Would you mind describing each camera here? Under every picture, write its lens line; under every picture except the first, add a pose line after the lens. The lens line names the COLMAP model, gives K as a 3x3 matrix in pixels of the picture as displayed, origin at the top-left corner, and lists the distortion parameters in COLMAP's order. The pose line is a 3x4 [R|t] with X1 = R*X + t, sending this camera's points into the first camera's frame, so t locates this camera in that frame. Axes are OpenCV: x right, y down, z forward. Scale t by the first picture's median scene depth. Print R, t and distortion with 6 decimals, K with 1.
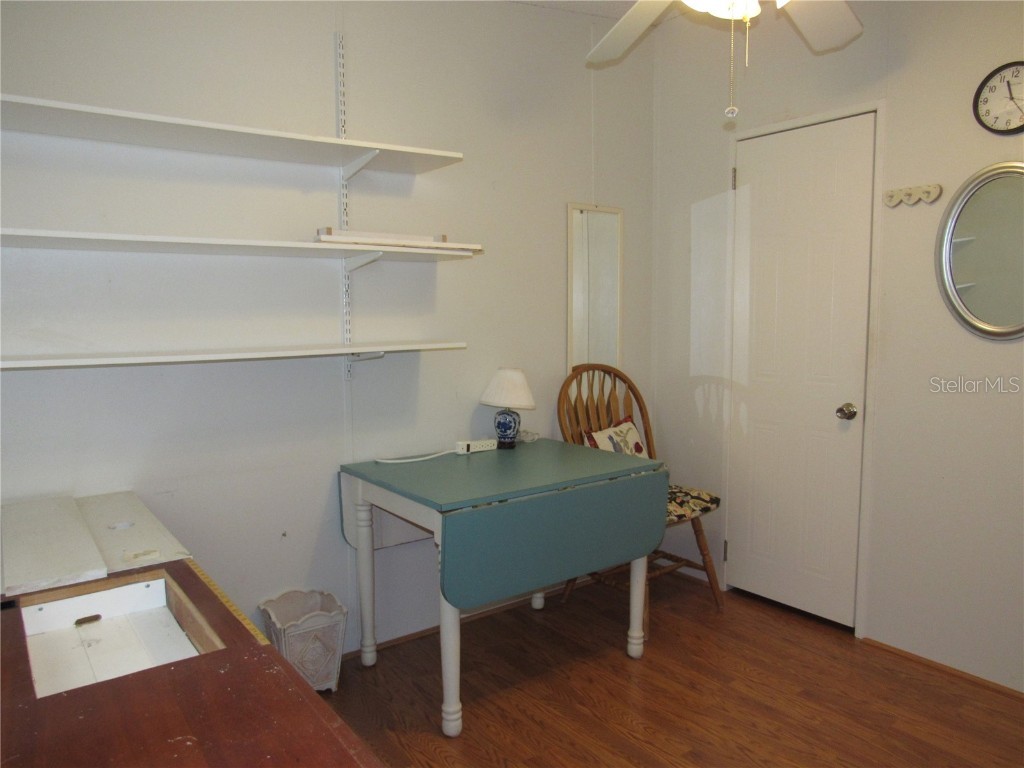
lens RADIAL K [[737.5, 0, 513.7], [0, 737.5, 383.6], [0, 0, 1]] dist [-0.020677, 0.002649]
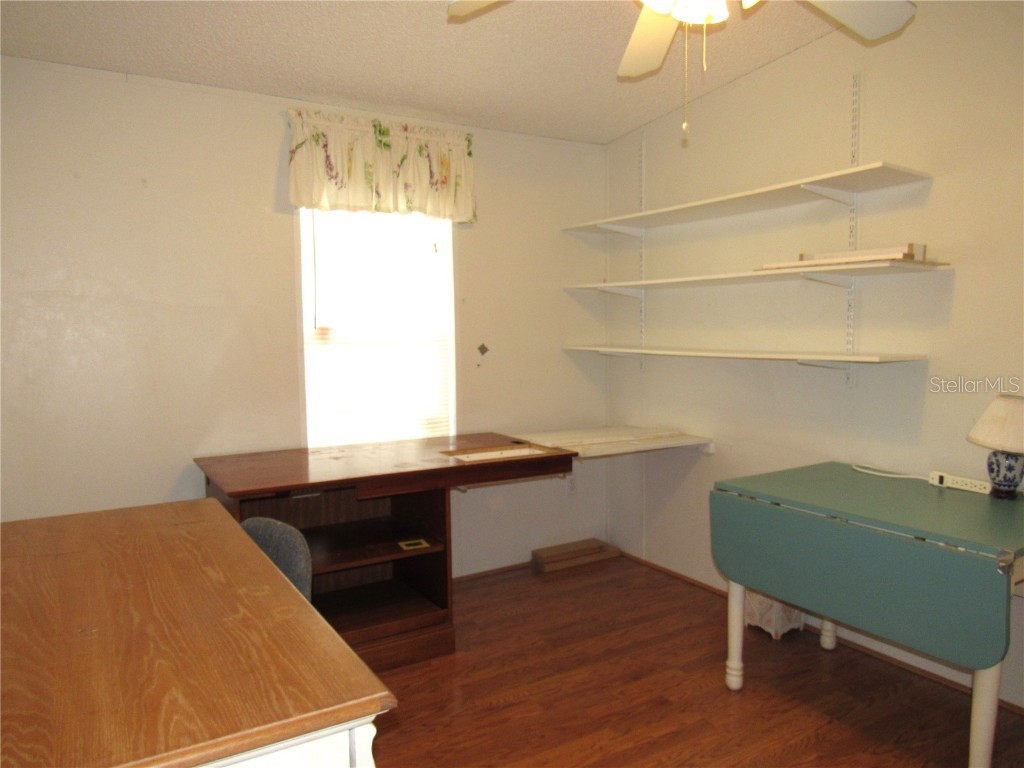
lens RADIAL K [[737.5, 0, 513.8], [0, 737.5, 383.3], [0, 0, 1]] dist [-0.020677, 0.002649]
pose [[-0.101049, 0.081407, -0.991545, 0.914867], [-0.092945, 0.991515, 0.090877, -0.063435], [0.990530, 0.101342, -0.092626, 0.614370]]
